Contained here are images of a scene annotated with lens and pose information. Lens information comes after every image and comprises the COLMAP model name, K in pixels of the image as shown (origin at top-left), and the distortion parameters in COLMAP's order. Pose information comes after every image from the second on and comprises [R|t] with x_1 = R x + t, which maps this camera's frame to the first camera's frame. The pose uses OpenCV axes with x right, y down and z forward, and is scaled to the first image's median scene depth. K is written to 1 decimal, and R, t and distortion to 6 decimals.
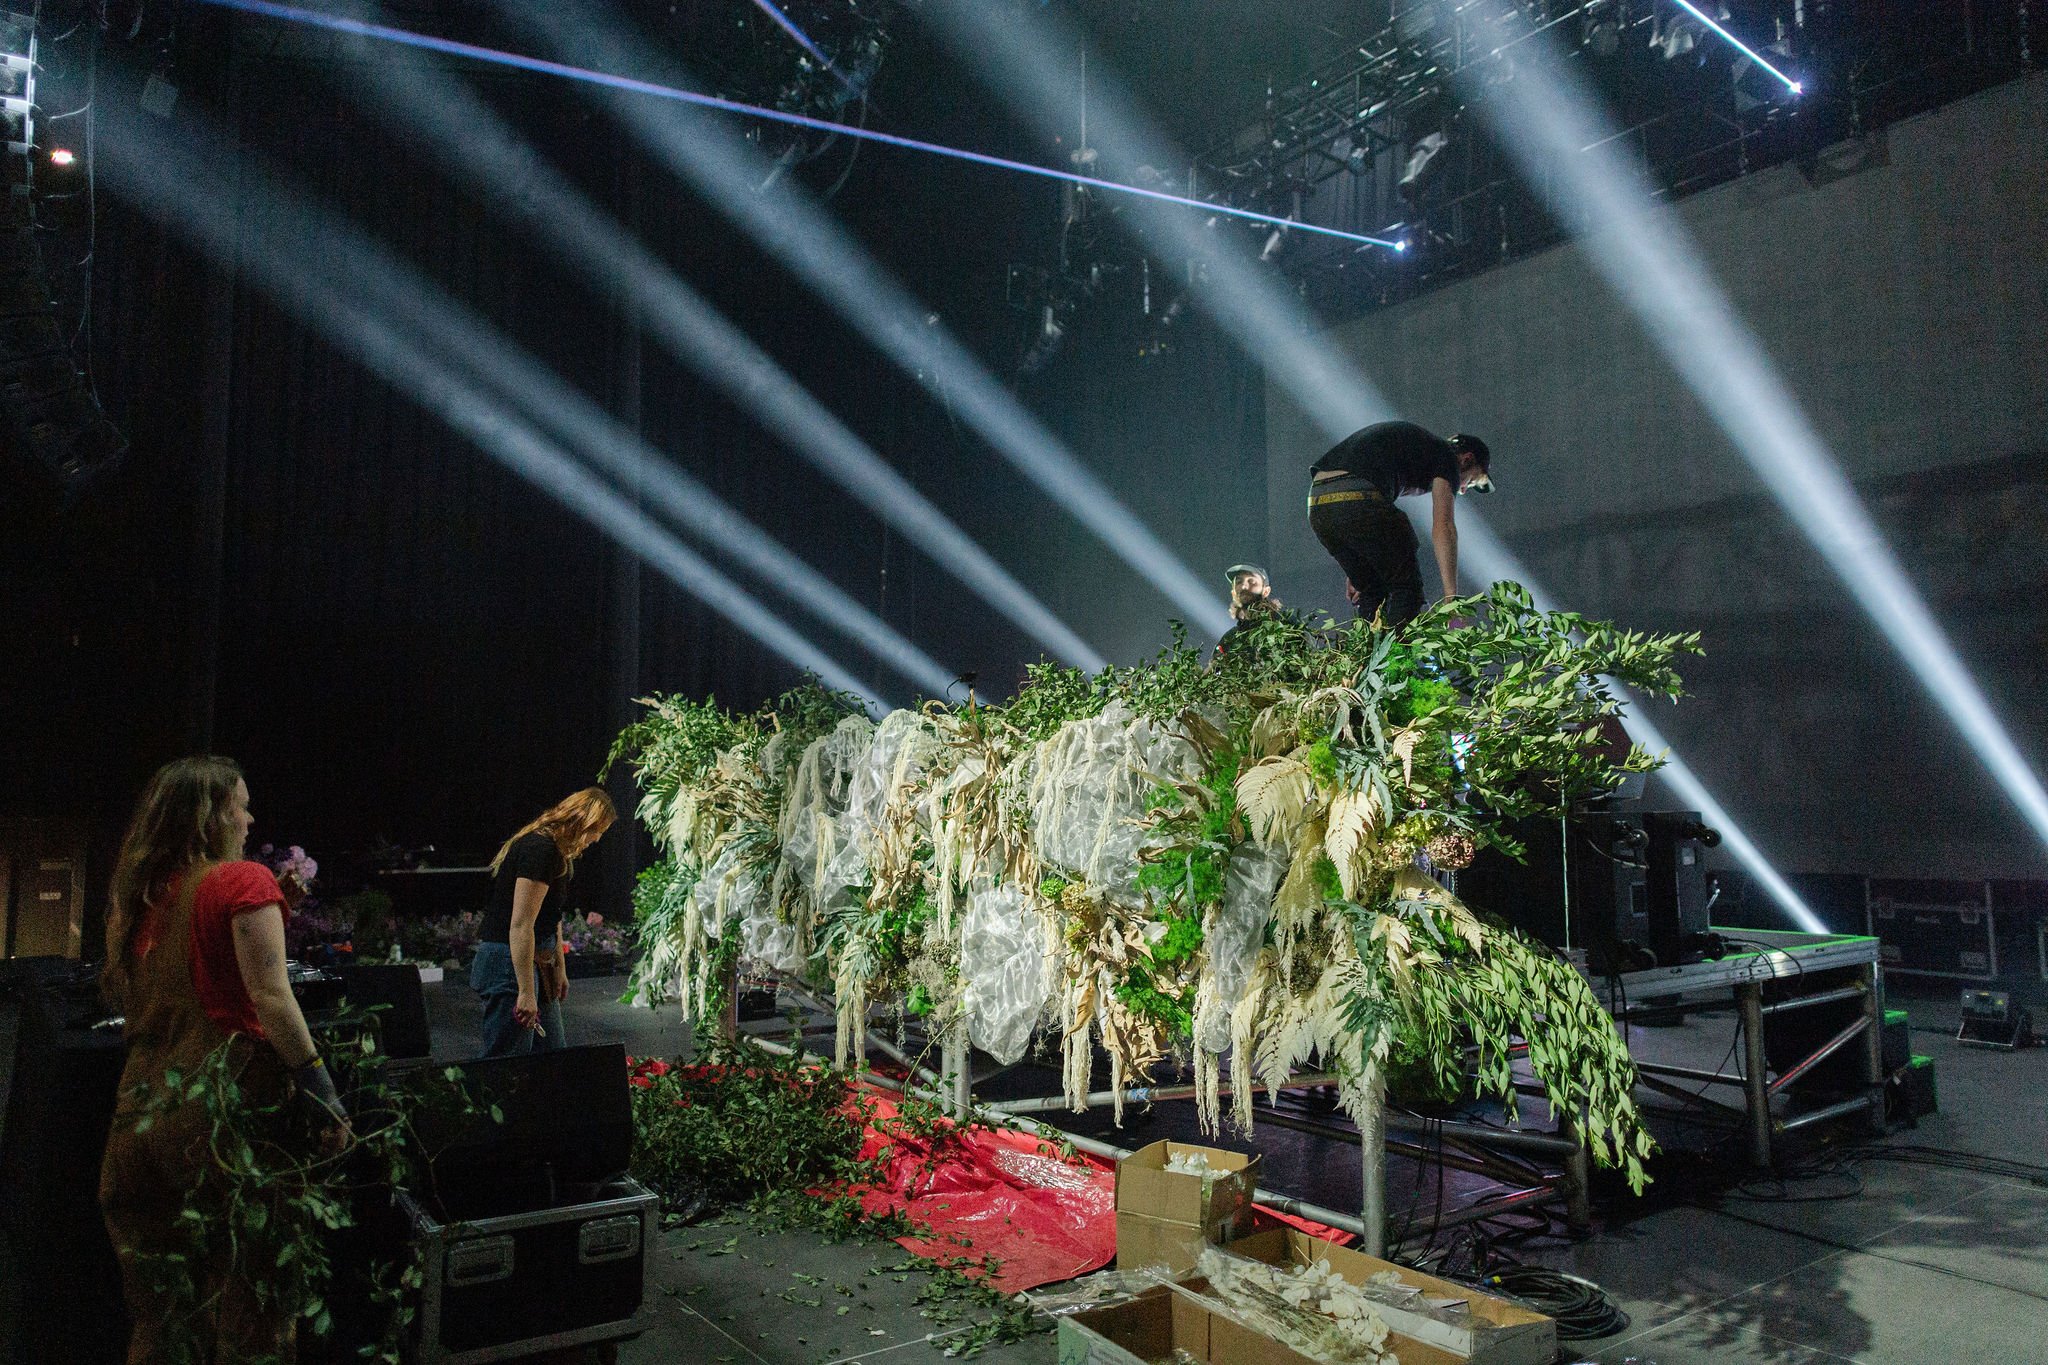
lens RADIAL K [[1455.7, 0, 1017.7], [0, 1455.7, 684.4], [0, 0, 1]] dist [-0.002385, 0.008043]
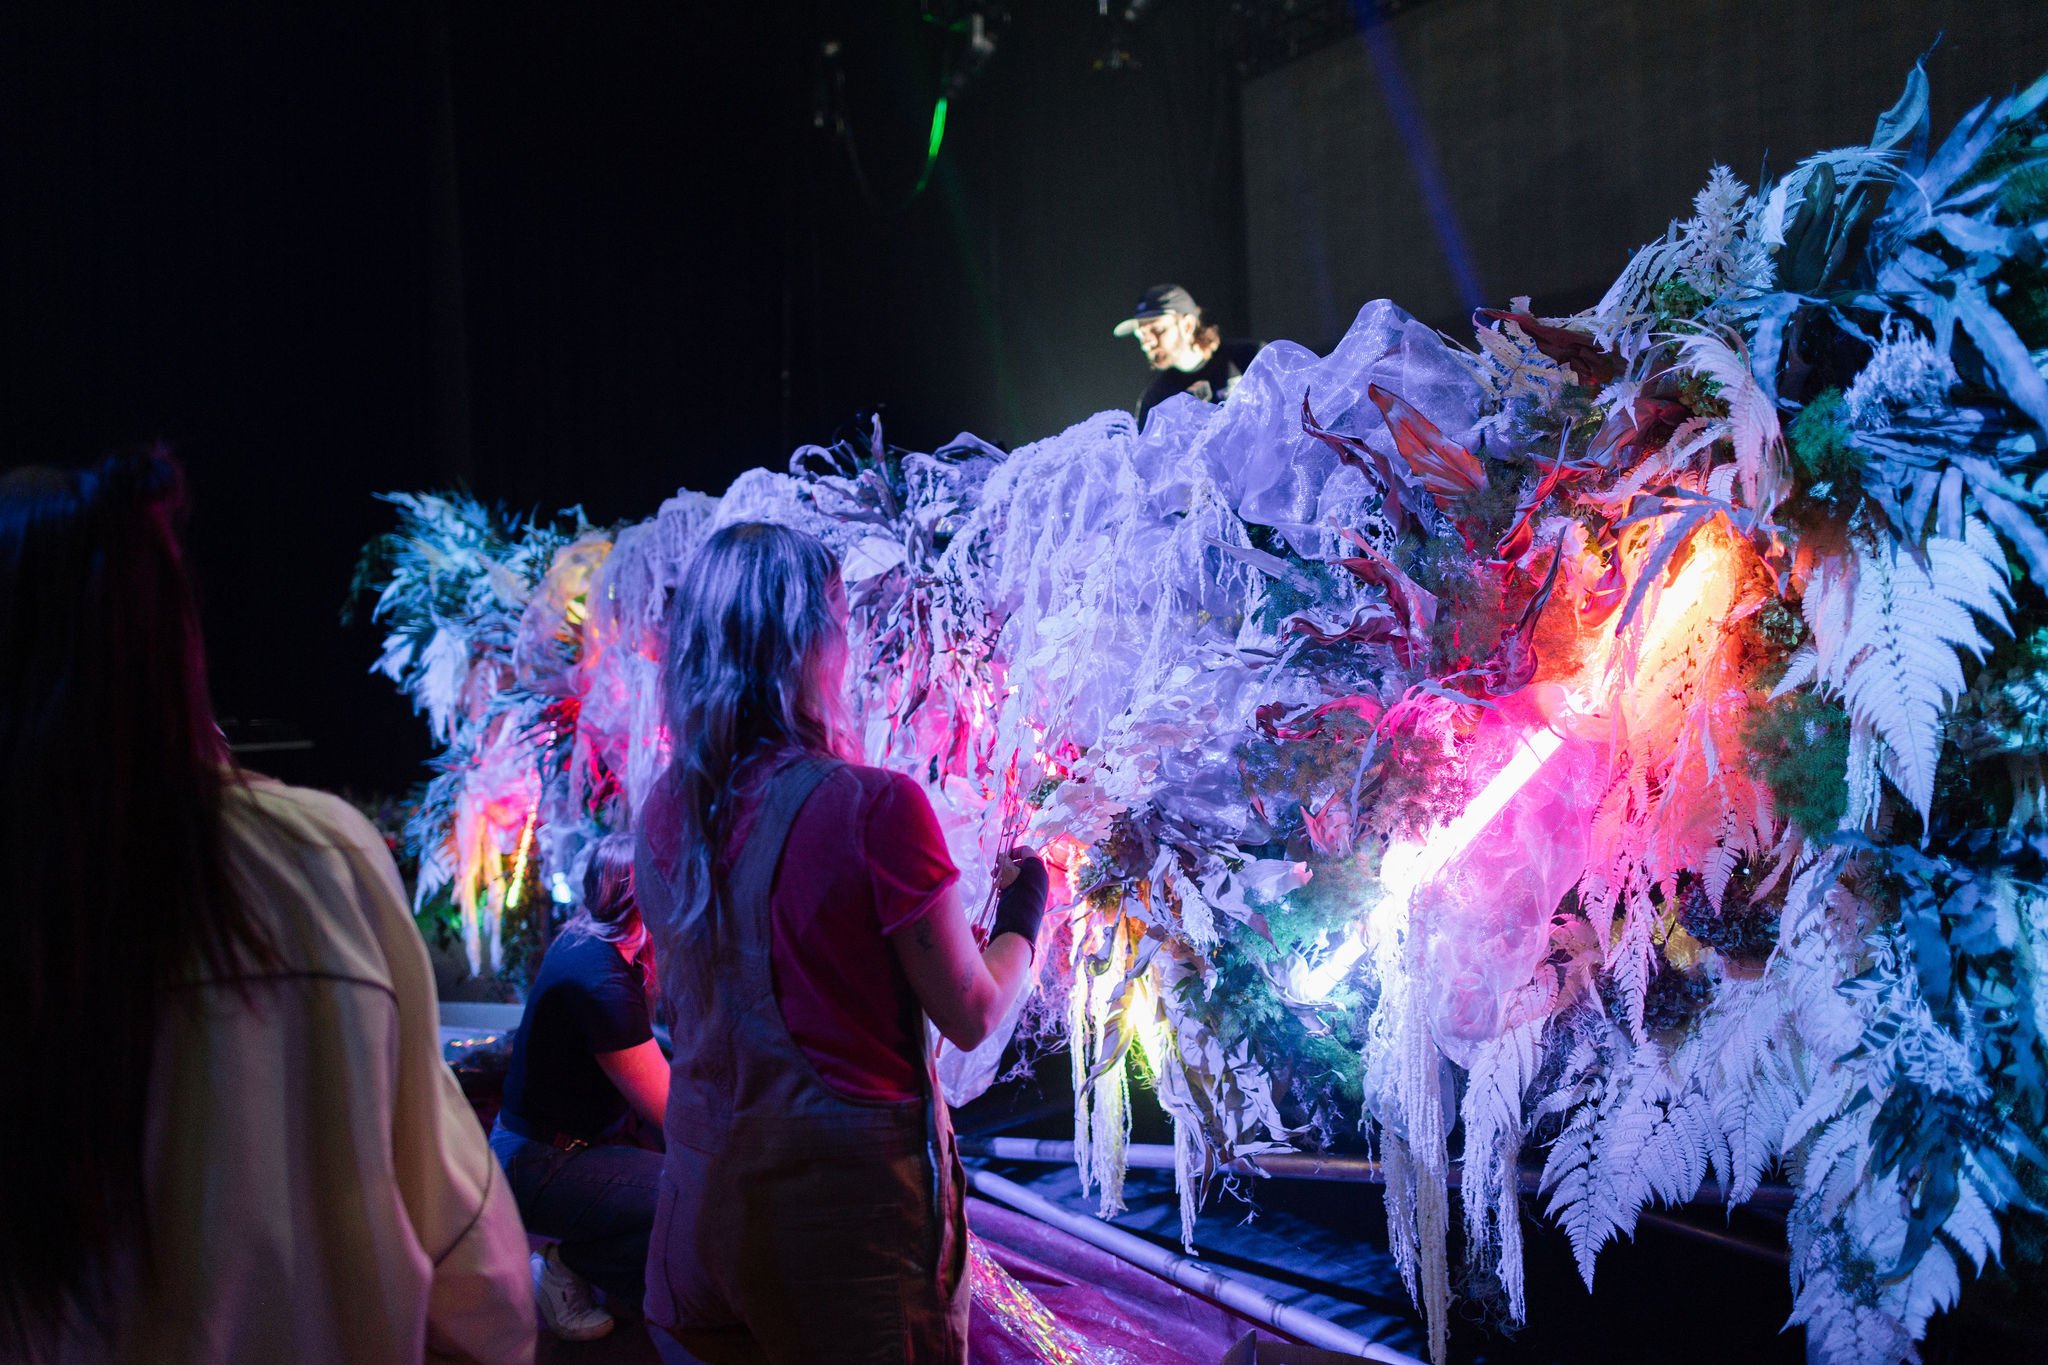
lens RADIAL K [[1410.9, 0, 1024.0], [0, 1410.9, 682.5], [0, 0, 1]] dist [-0.000337, 0.002478]
pose [[0.998285, -0.029714, 0.050445, -0.007973], [0.024253, 0.994112, 0.105609, 0.061176], [-0.053286, -0.104205, 0.993127, 0.606970]]
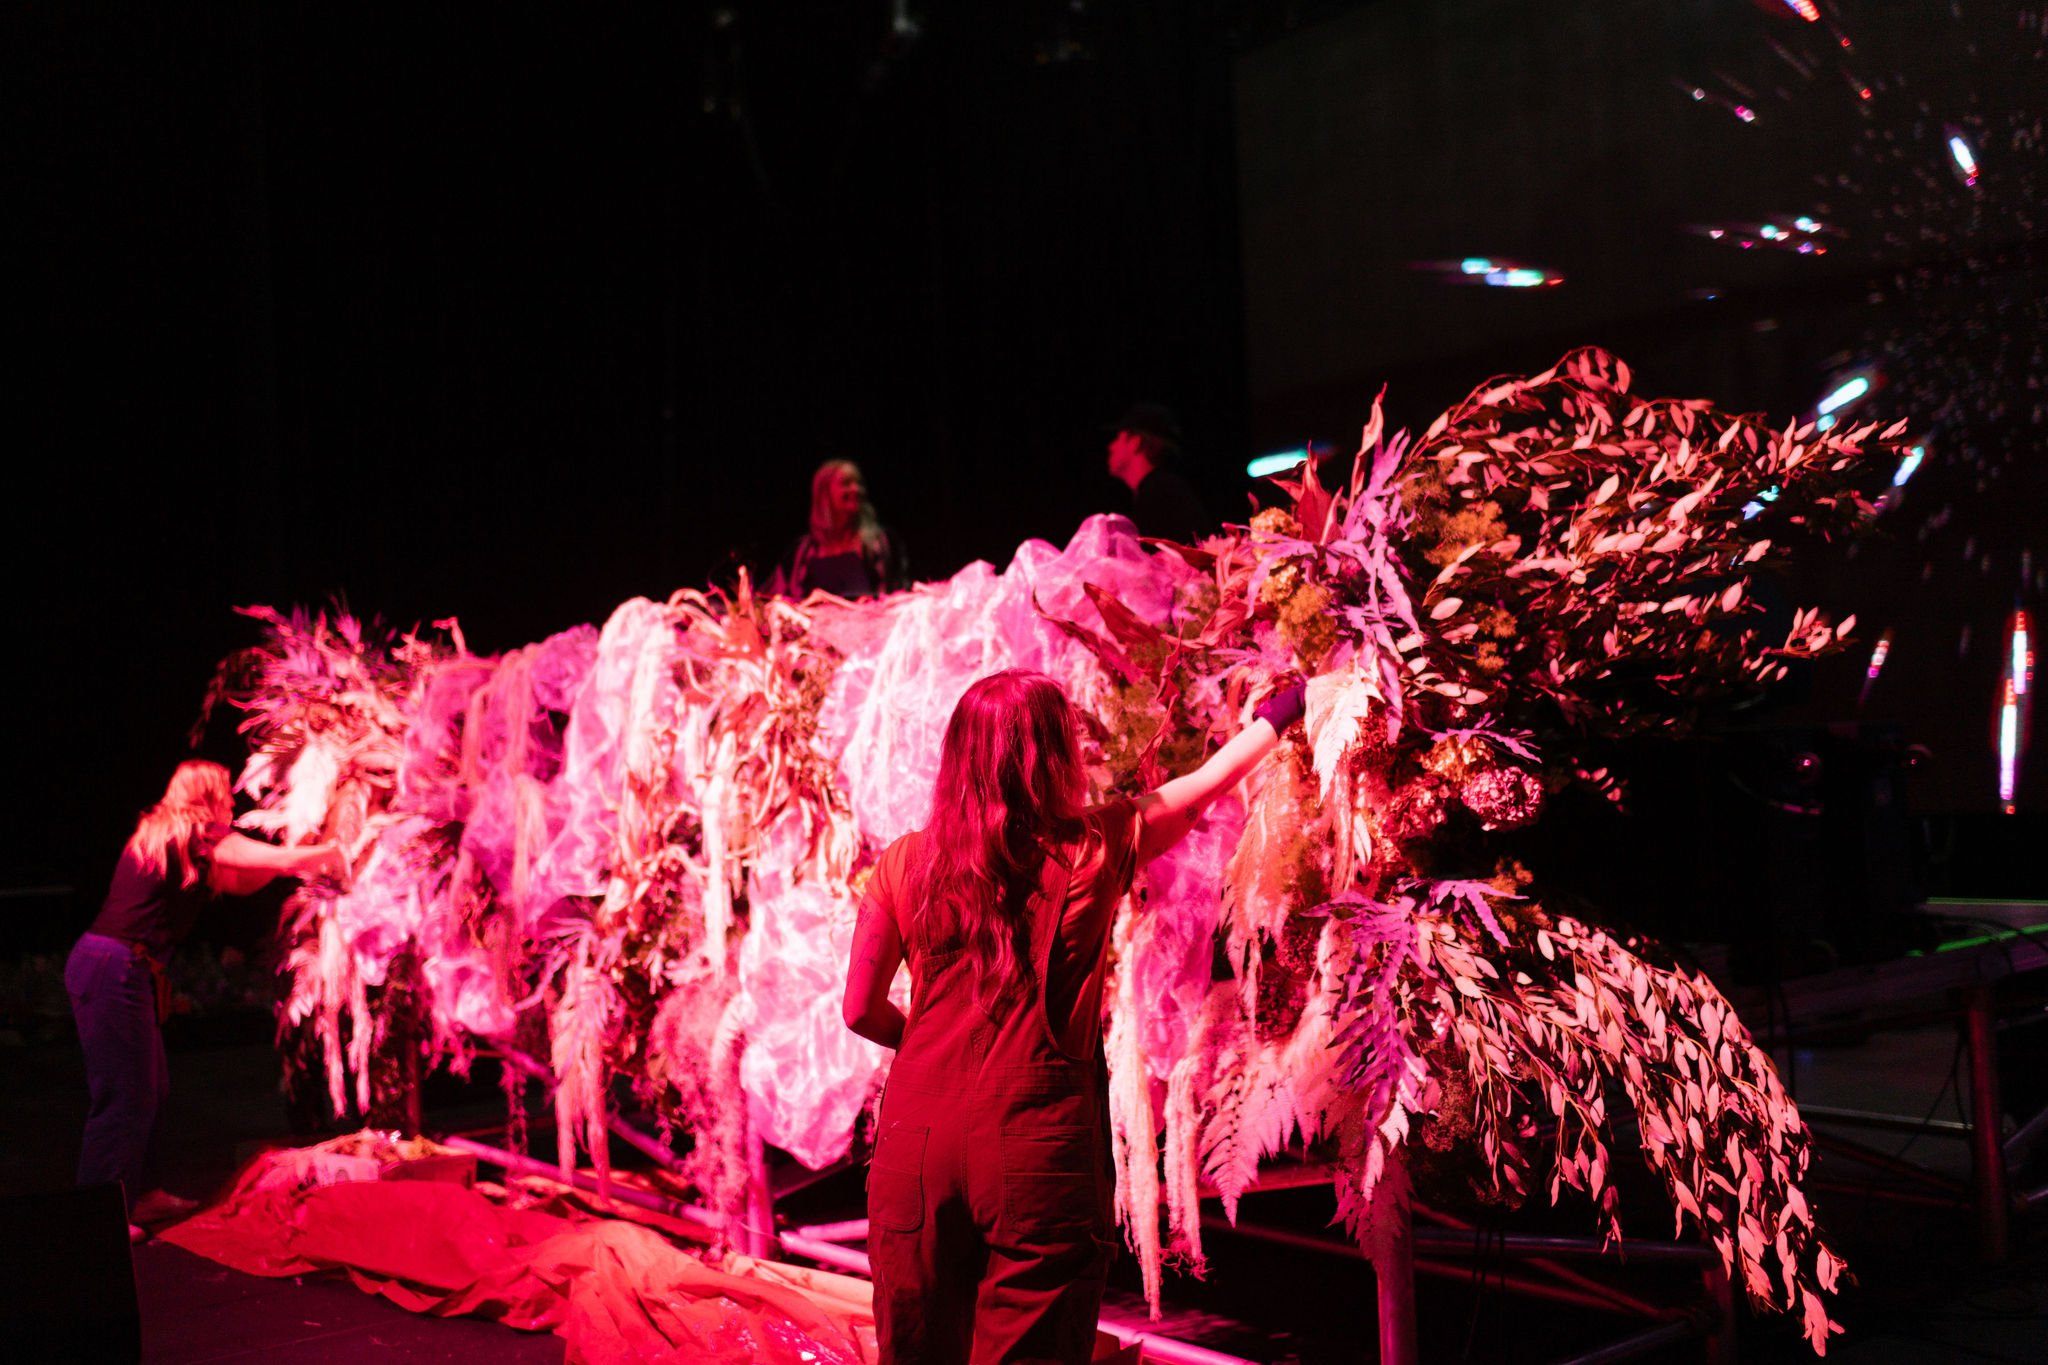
lens RADIAL K [[2122.7, 0, 1024.0], [0, 2122.7, 682.5], [0, 0, 1]] dist [-0.014987, -0.001342]
pose [[0.998085, -0.033905, 0.051744, 0.050001], [0.031498, 0.998414, 0.046653, 0.018189], [-0.053244, -0.044934, 0.997570, 0.127215]]
